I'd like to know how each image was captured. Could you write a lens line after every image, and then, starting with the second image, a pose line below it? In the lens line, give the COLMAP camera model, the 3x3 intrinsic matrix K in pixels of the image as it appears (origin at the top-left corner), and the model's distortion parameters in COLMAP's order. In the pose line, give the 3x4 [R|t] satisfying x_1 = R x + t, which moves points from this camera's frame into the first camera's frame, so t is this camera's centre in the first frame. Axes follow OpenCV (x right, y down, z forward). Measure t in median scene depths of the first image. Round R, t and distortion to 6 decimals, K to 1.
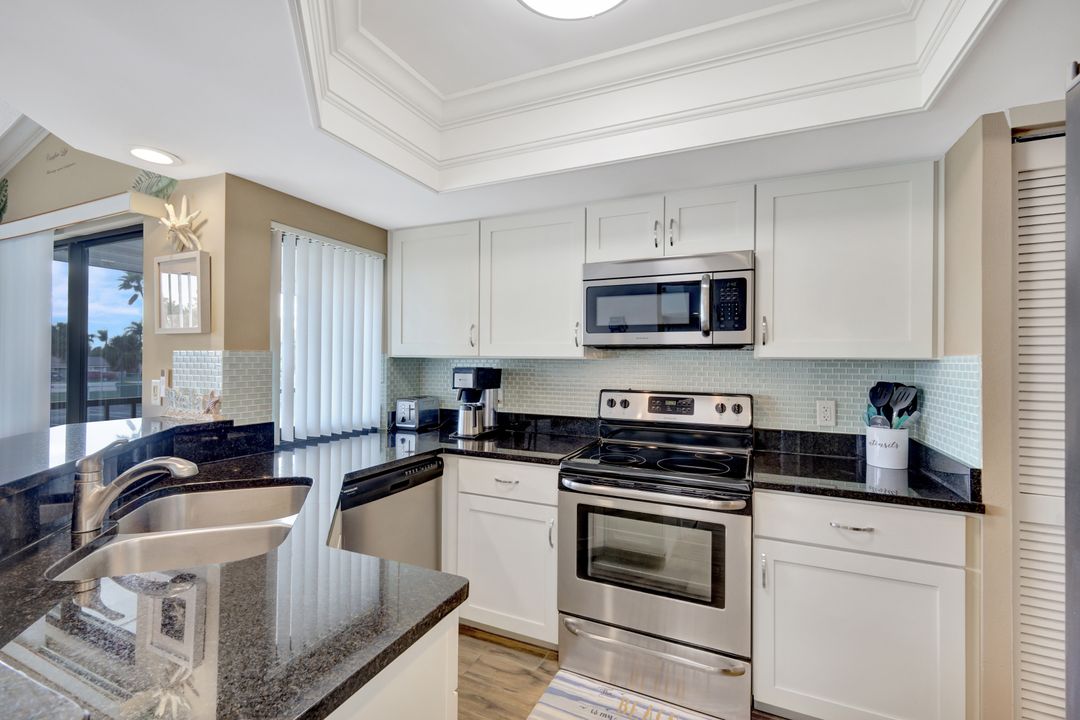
lens RADIAL K [[466.5, 0, 541.3], [0, 466.5, 355.8], [0, 0, 1]] dist [0.001332, -0.000331]
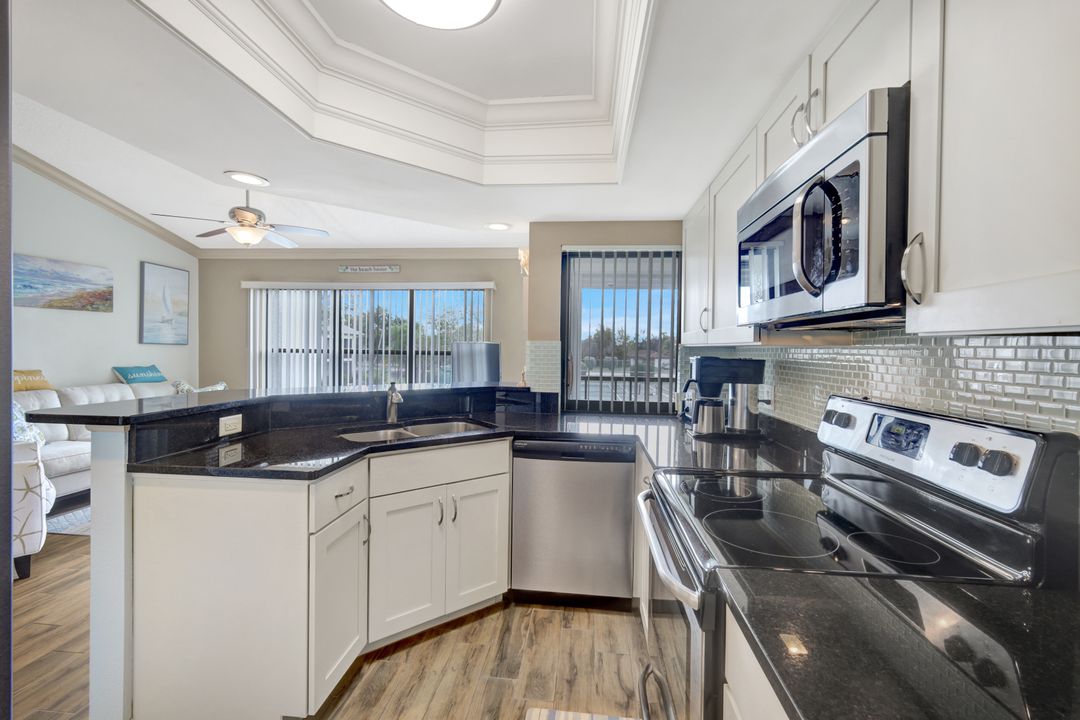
lens RADIAL K [[466.5, 0, 541.3], [0, 466.5, 355.8], [0, 0, 1]] dist [0.001332, -0.000331]
pose [[0.320759, 0.011179, -0.947095, 0.648535], [-0.005440, 0.999936, 0.009960, 0.018438], [0.947145, 0.001957, 0.320799, 0.474204]]
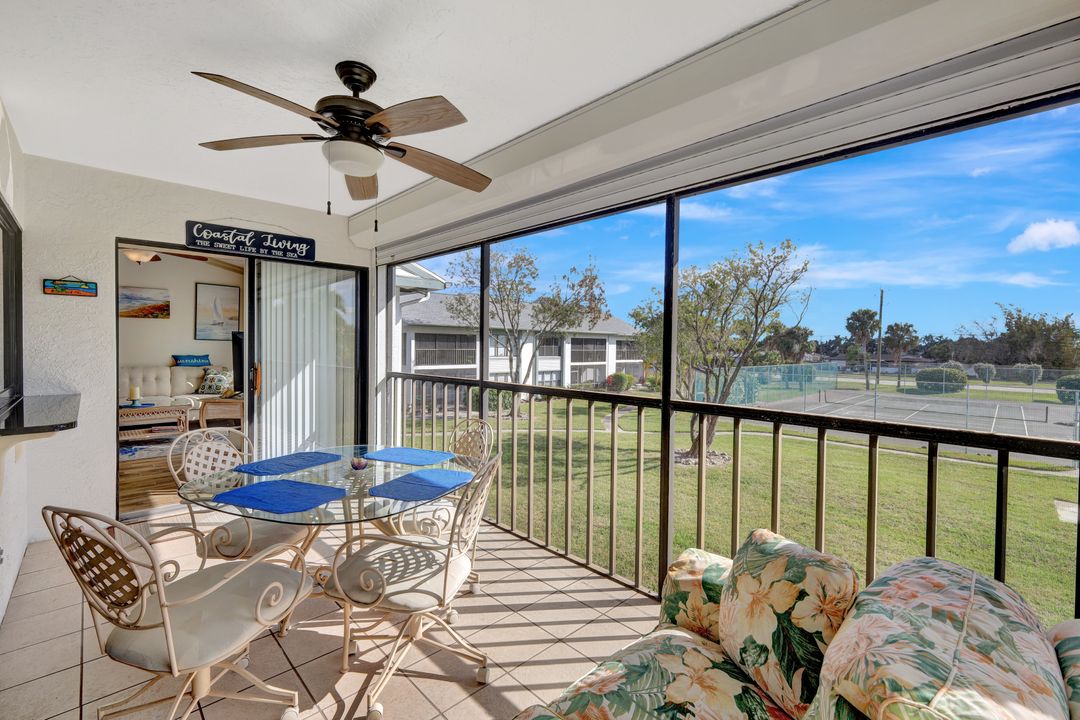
lens RADIAL K [[466.5, 0, 541.3], [0, 466.5, 355.8], [0, 0, 1]] dist [0.001332, -0.000331]
pose [[-0.367227, 0.005845, -0.930113, 0.059527], [-0.005399, 0.999950, 0.008415, 0.064458], [0.930116, 0.008112, -0.367177, 2.769381]]
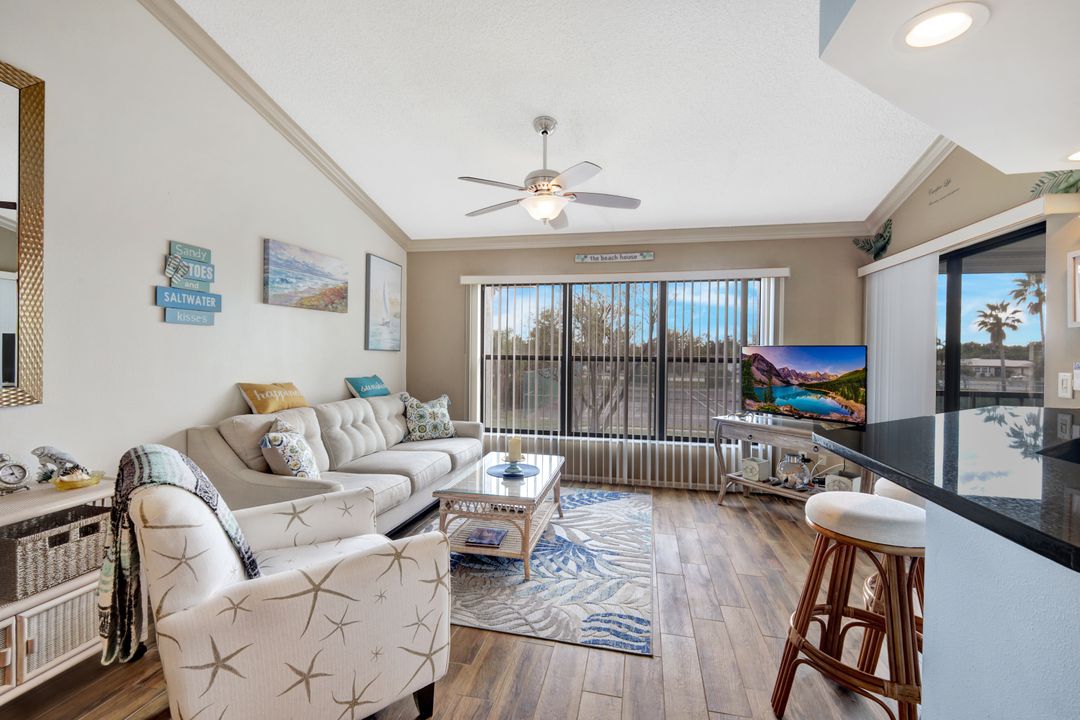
lens RADIAL K [[466.5, 0, 541.3], [0, 466.5, 355.8], [0, 0, 1]] dist [0.001332, -0.000331]
pose [[0.210798, 0.000708, -0.977529, -0.065195], [-0.001056, 0.999999, 0.000497, 0.015017], [0.977529, 0.000927, 0.210799, -0.318390]]
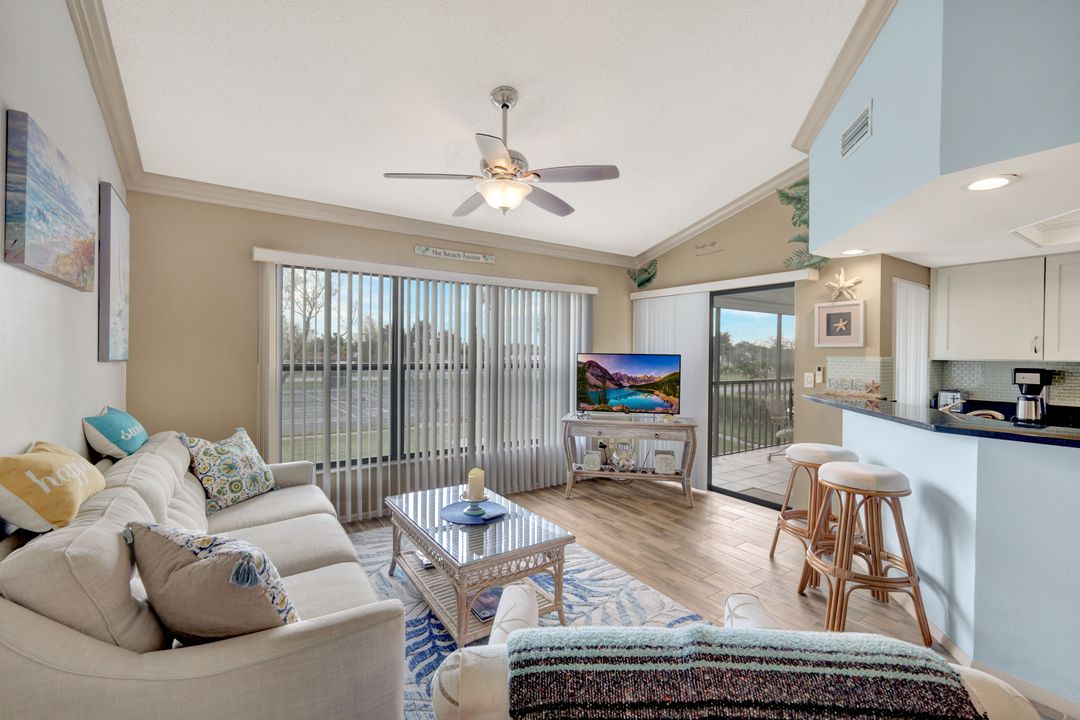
lens RADIAL K [[469.7, 0, 541.8], [0, 469.7, 357.3], [0, 0, 1]] dist [0.001772, 0.000101]
pose [[0.849996, 0.004090, -0.526773, -0.704571], [0.001631, 0.999945, 0.010396, -0.026092], [0.526787, -0.009696, 0.849942, -0.974096]]
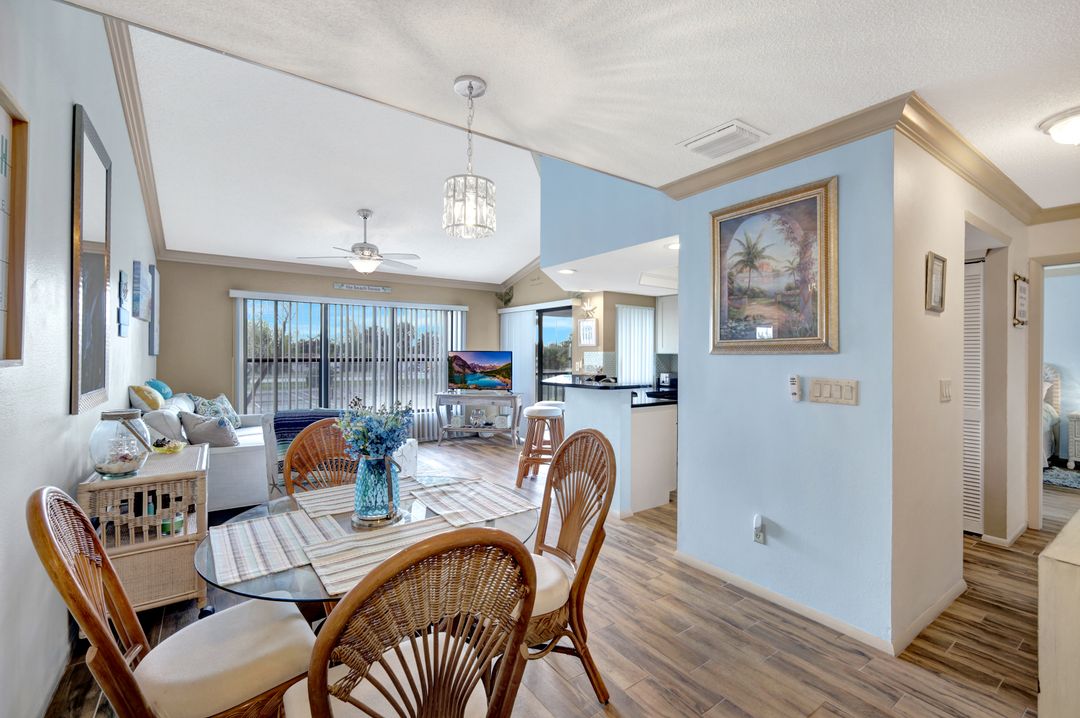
lens RADIAL K [[469.7, 0, 541.8], [0, 469.7, 356.3], [0, 0, 1]] dist [0.001772, 0.000101]
pose [[0.861676, -0.002075, -0.507455, 0.419667], [0.006852, 0.999948, 0.007547, -0.006772], [0.507413, -0.009980, 0.861645, -1.496209]]
